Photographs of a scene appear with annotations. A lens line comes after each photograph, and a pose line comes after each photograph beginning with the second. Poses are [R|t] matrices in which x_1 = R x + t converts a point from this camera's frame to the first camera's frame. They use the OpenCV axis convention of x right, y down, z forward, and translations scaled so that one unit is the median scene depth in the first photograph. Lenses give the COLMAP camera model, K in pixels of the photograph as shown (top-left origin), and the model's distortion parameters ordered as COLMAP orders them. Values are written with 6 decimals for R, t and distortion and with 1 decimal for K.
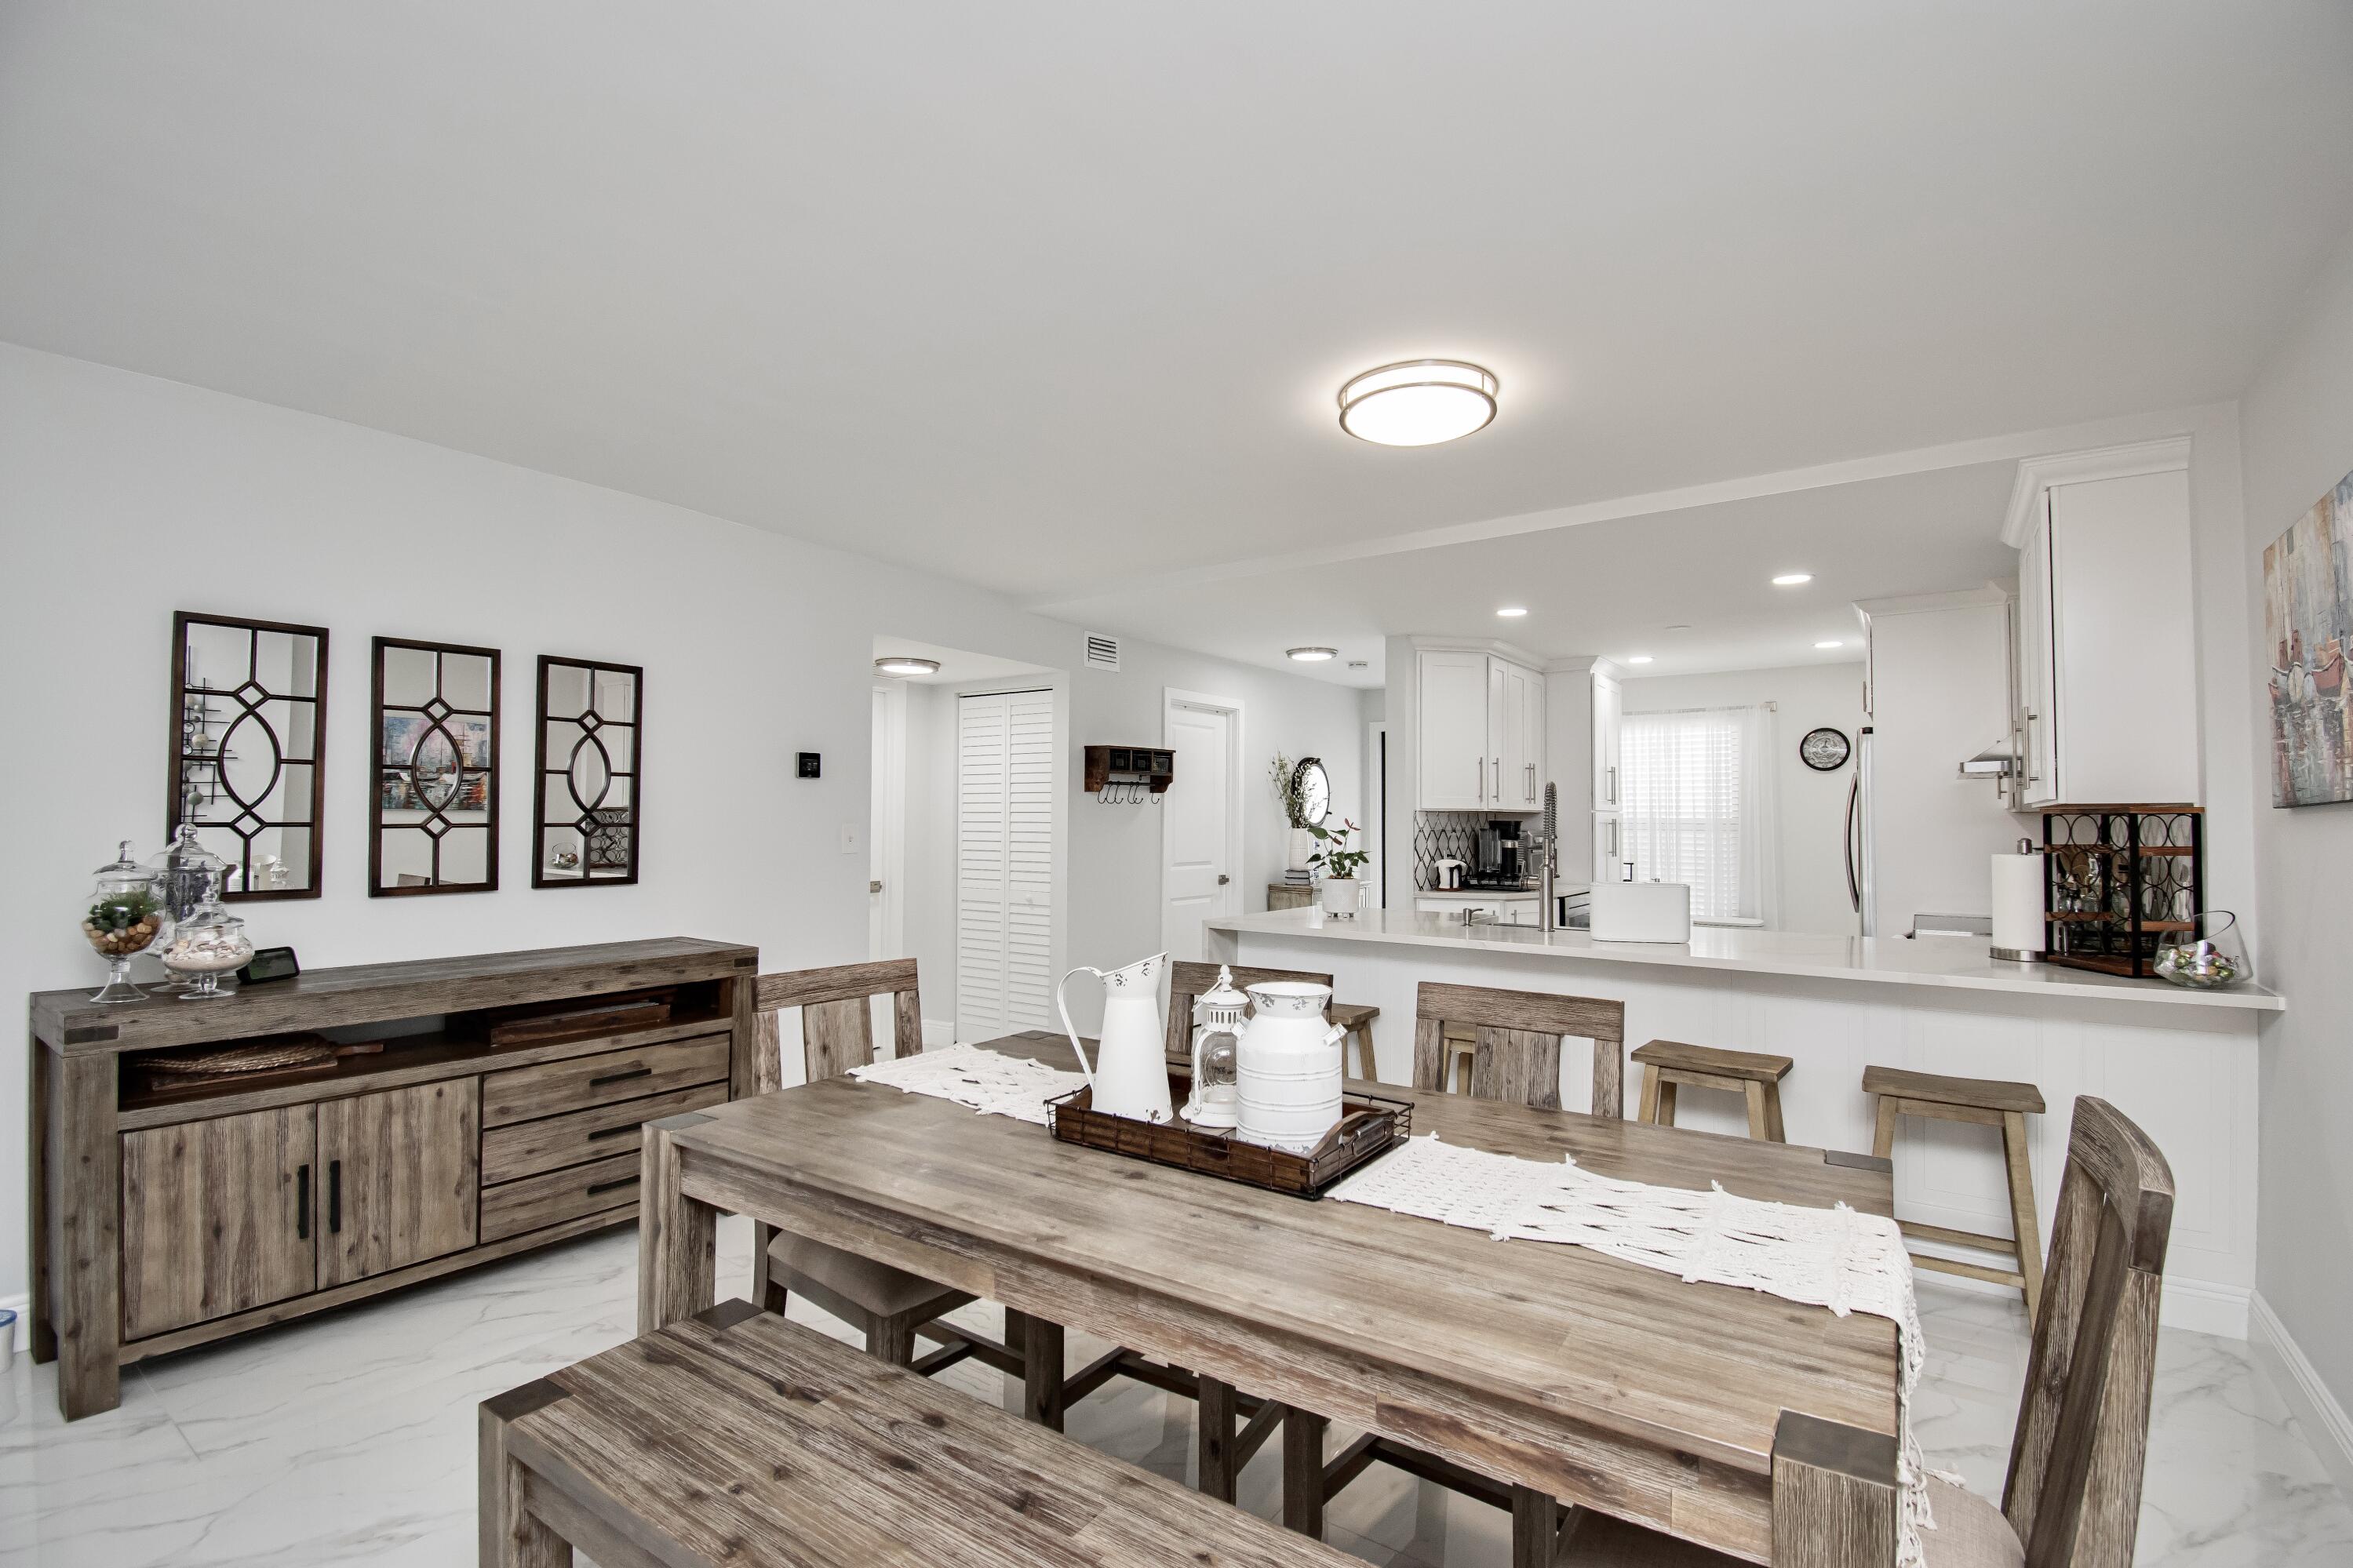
lens RADIAL K [[1058.8, 0, 1212.0], [0, 1058.8, 795.1], [0, 0, 1]] dist [0.022844, -0.025096]
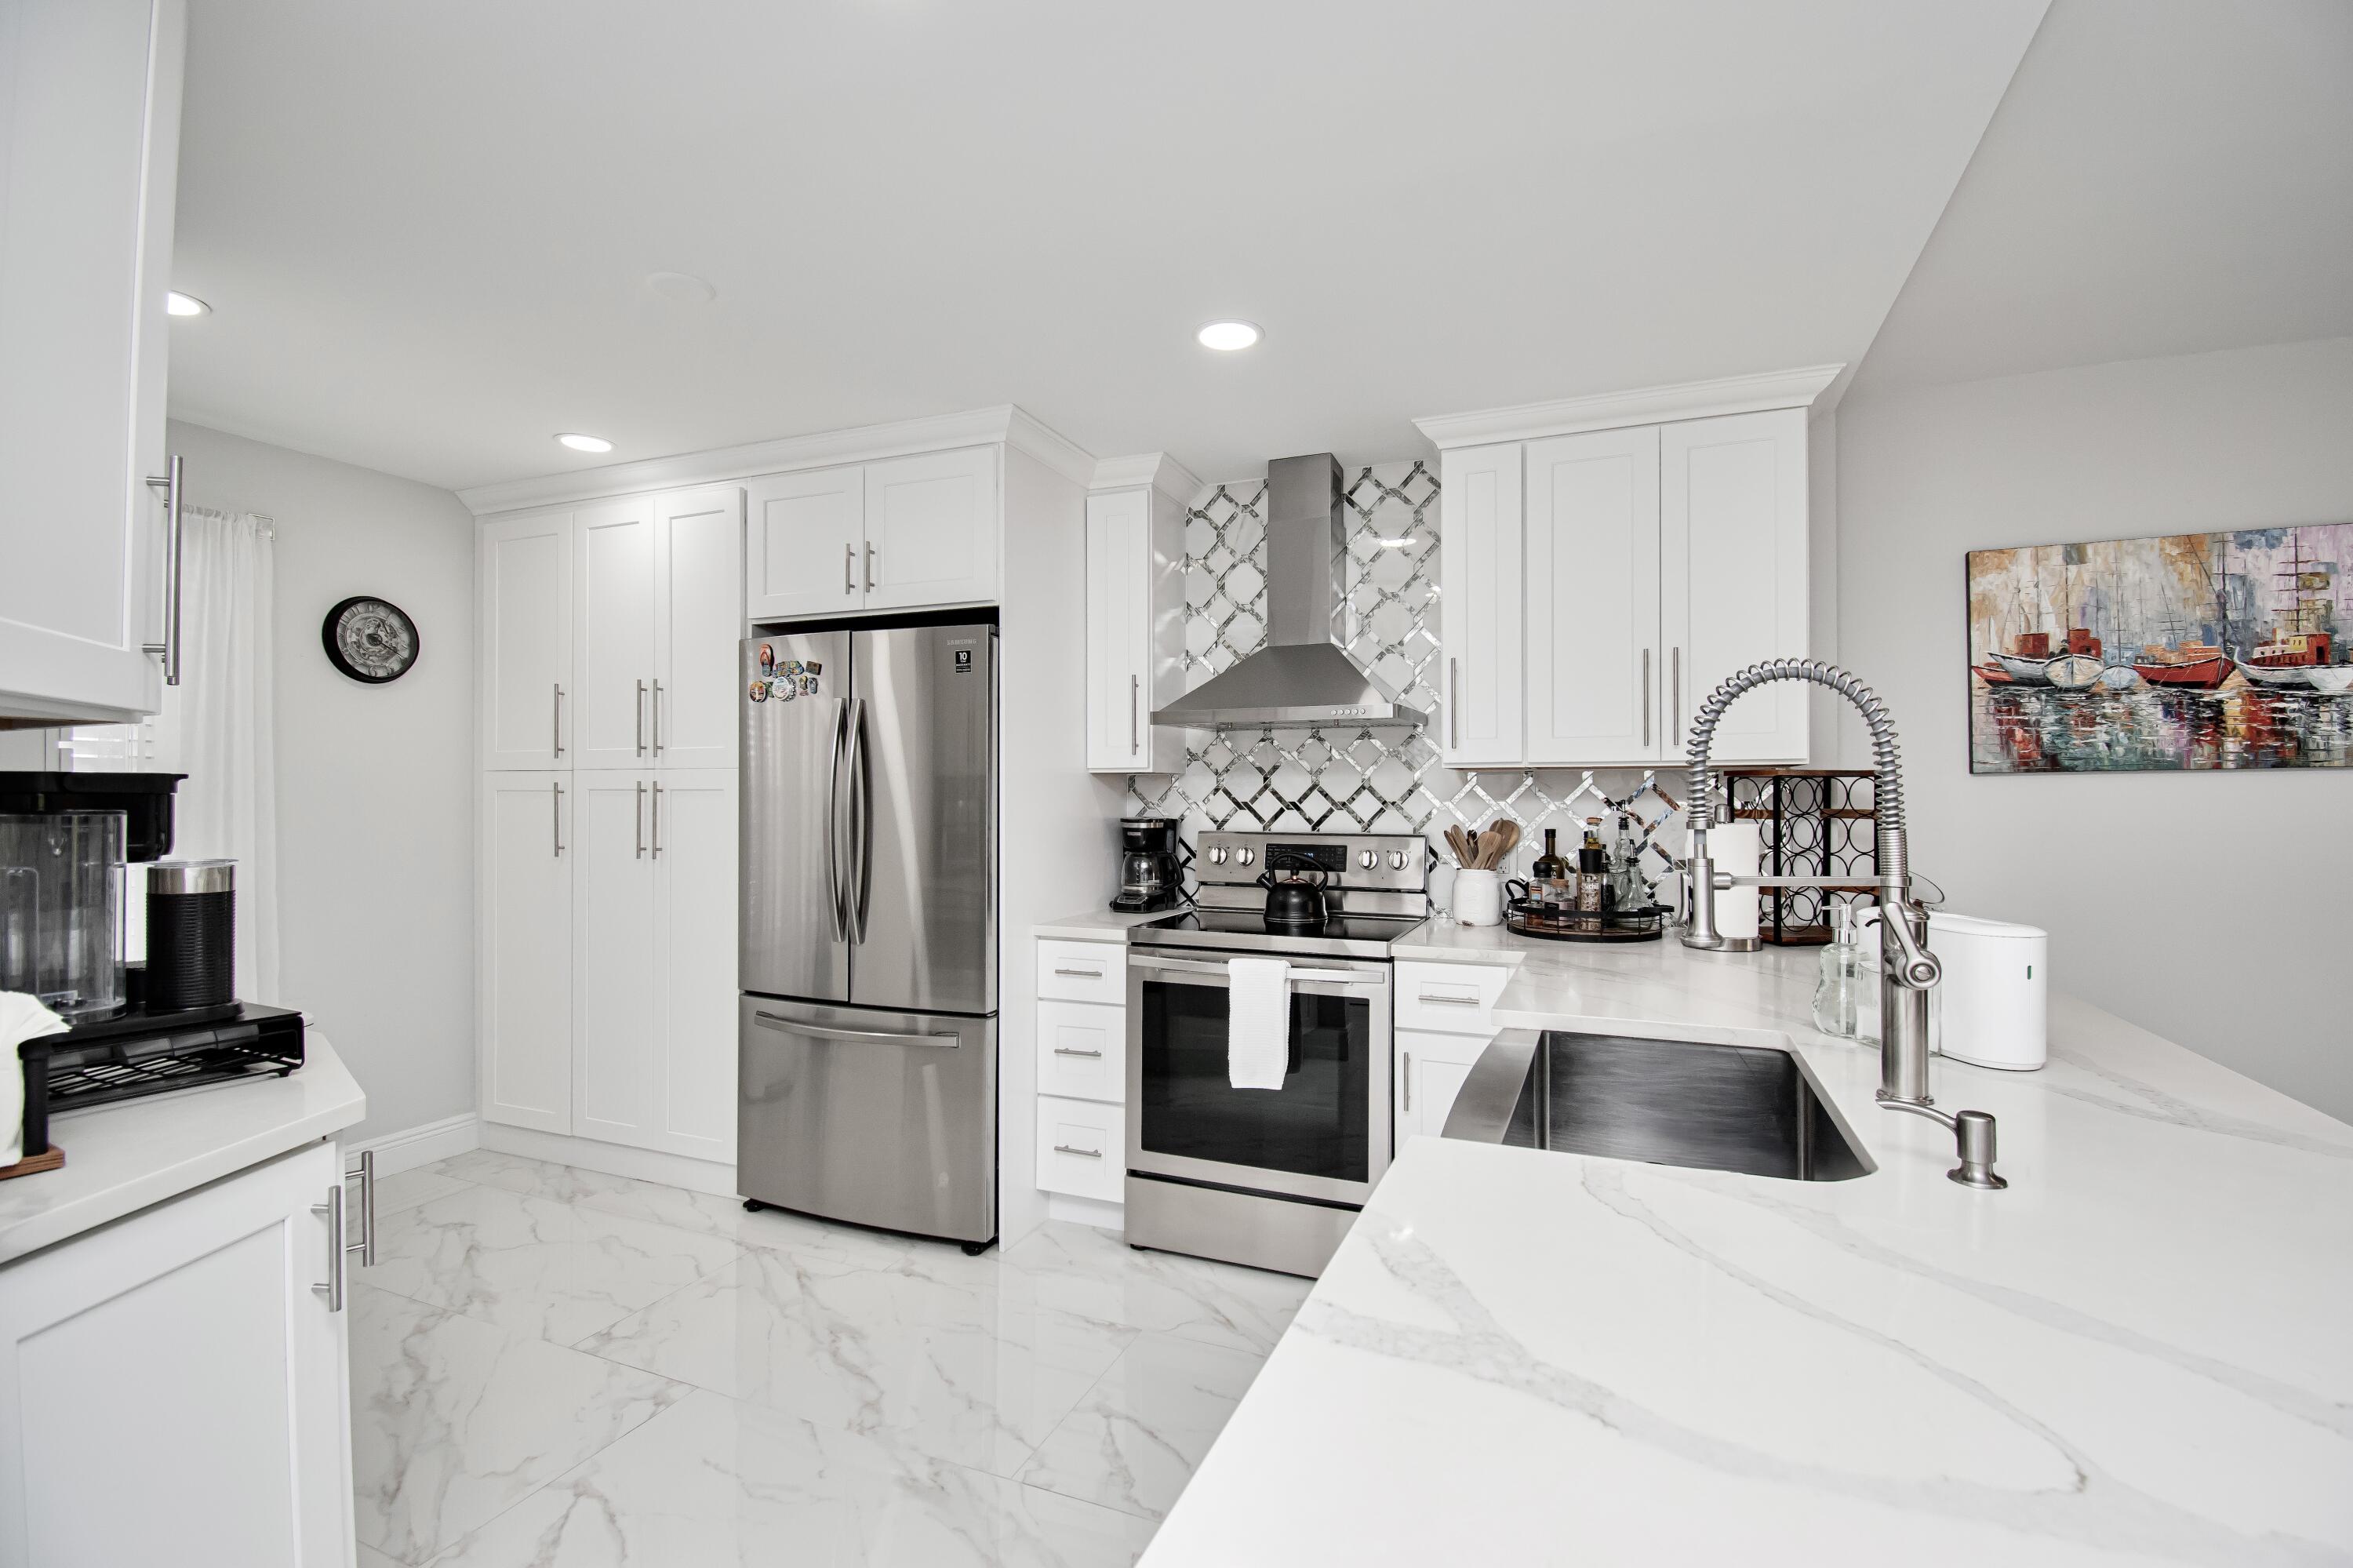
lens RADIAL K [[1059.0, 0, 1212.0], [0, 1059.0, 795.1], [0, 0, 1]] dist [0.022844, -0.025096]
pose [[-0.214388, -0.000703, 0.976748, 0.009705], [-0.024549, 0.999688, -0.004669, 0.022146], [-0.976440, -0.024979, -0.214338, 0.728316]]
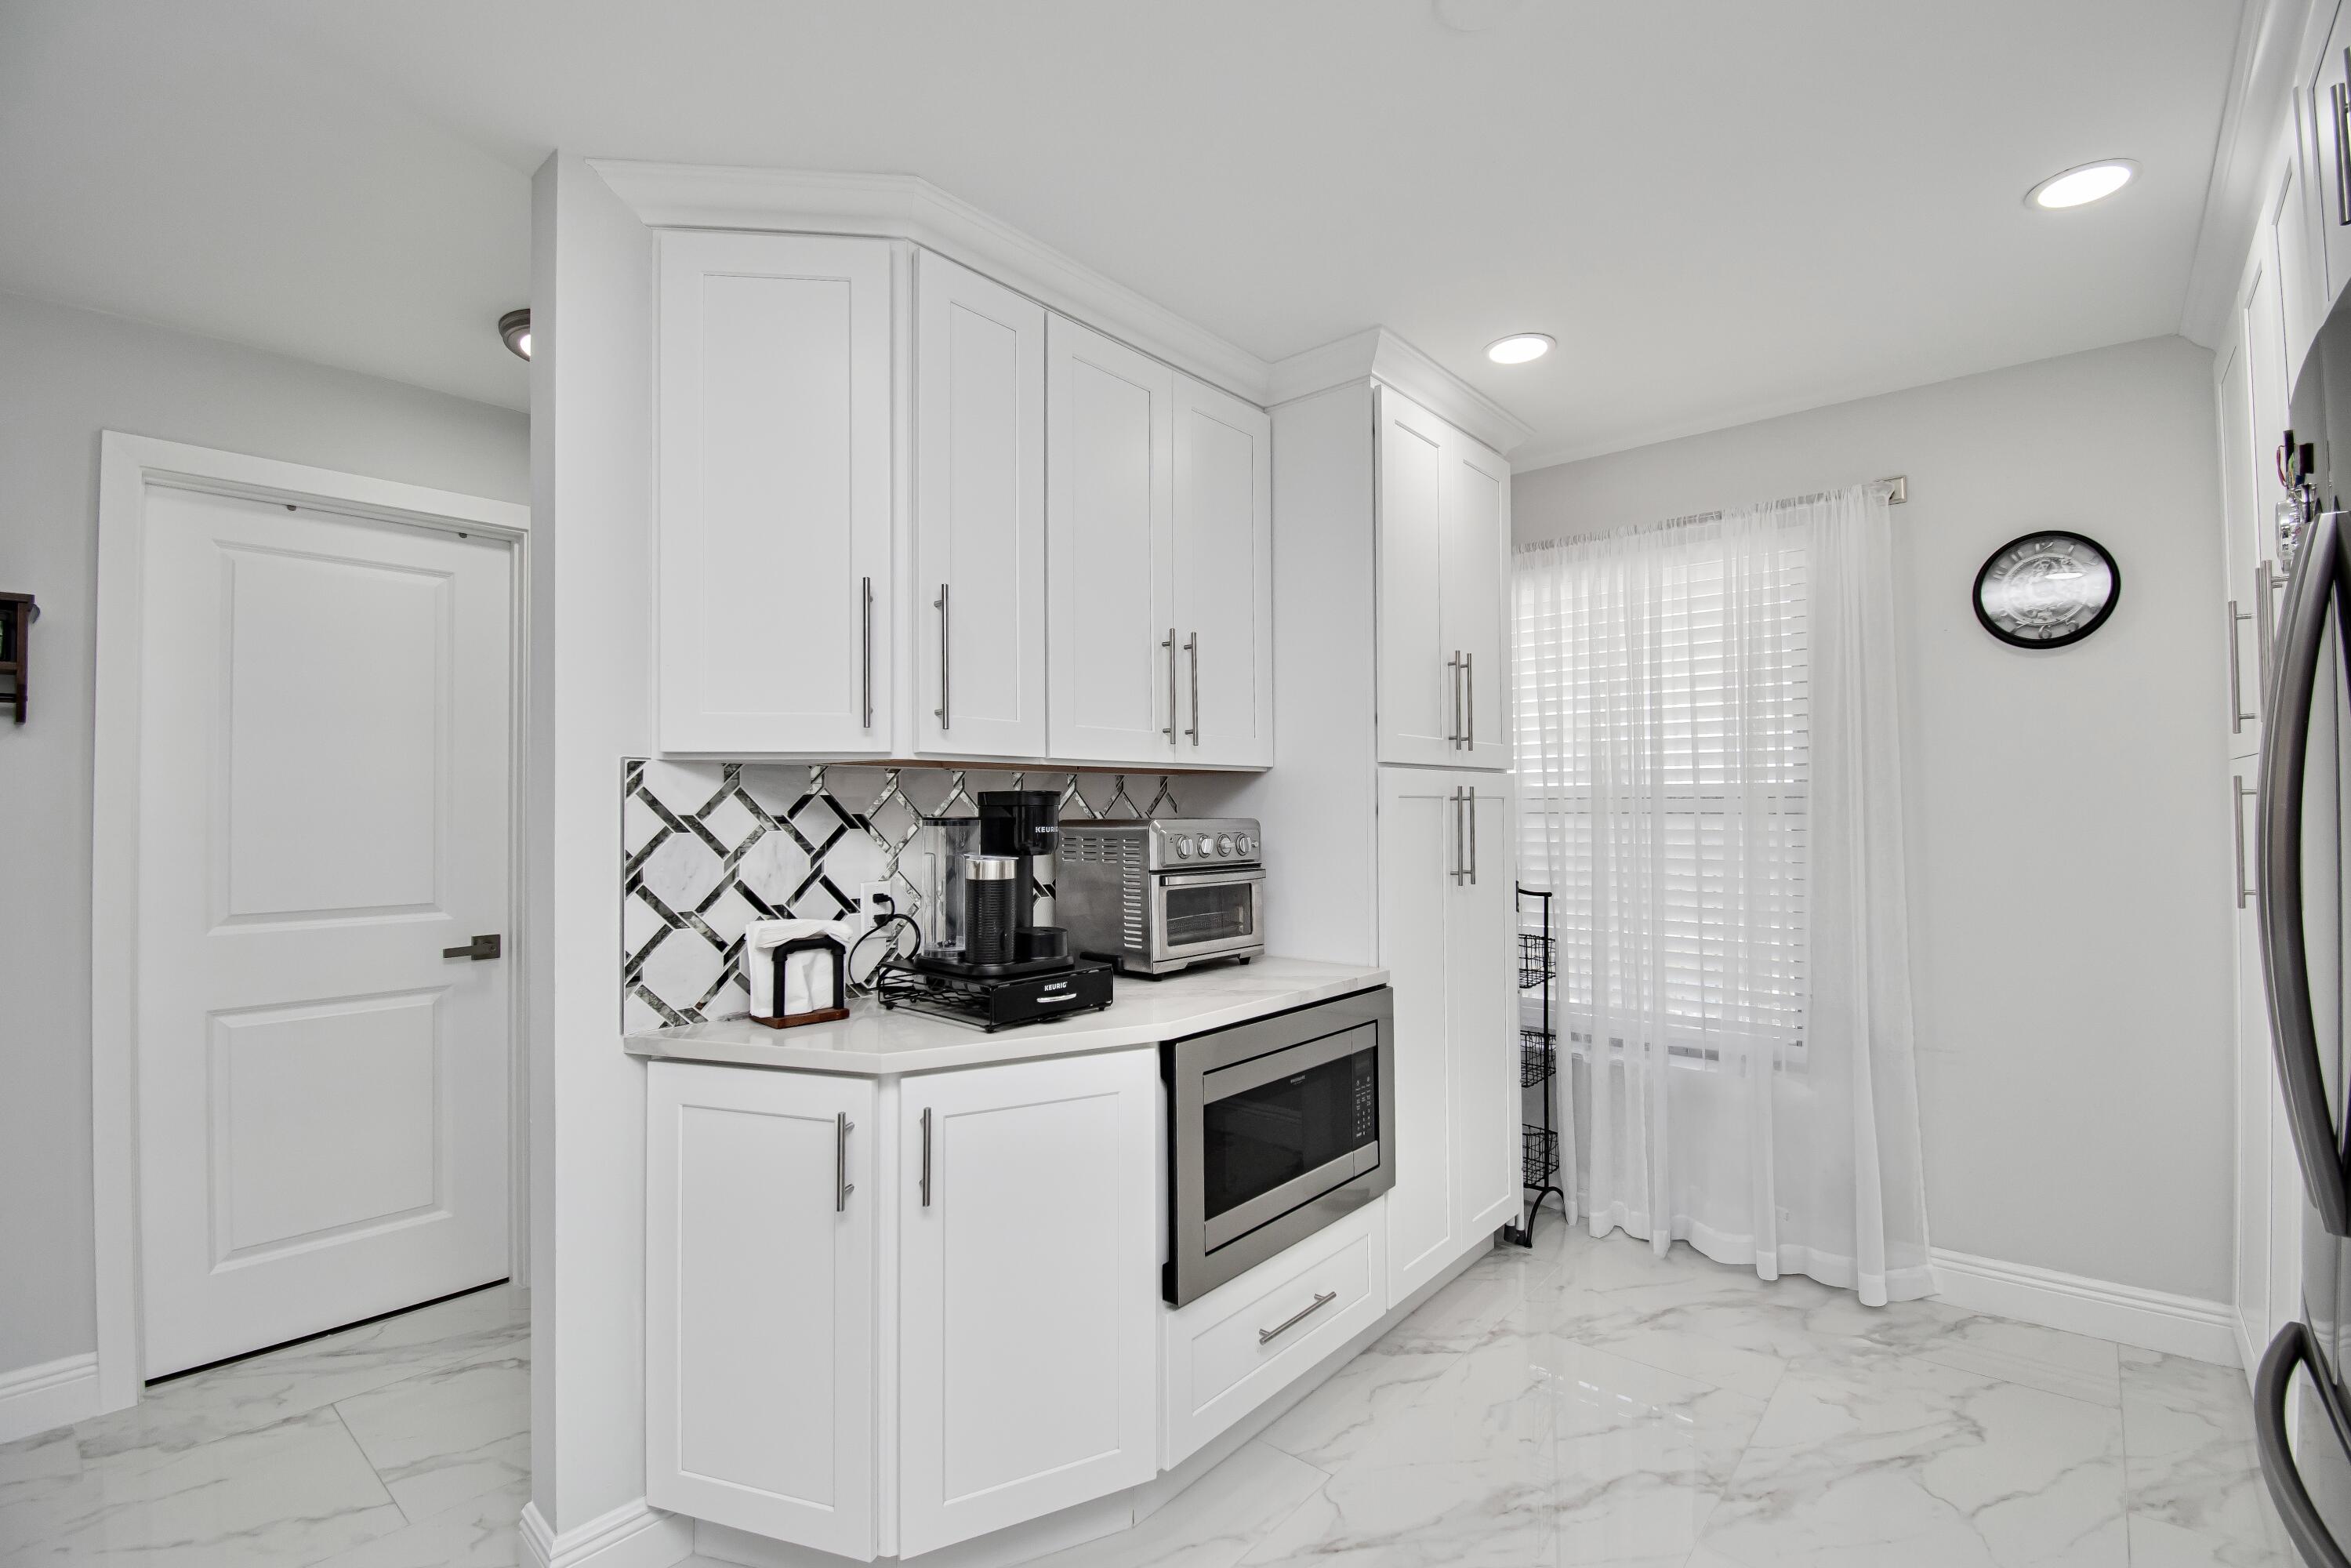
lens RADIAL K [[1058.1, 0, 1211.0], [0, 1058.1, 795.1], [0, 0, 1]] dist [0.022844, -0.025096]
pose [[0.994195, -0.009343, -0.107188, 0.331901], [0.010528, 0.999889, 0.010497, 0.020814], [0.107078, -0.011565, 0.994183, 0.612378]]
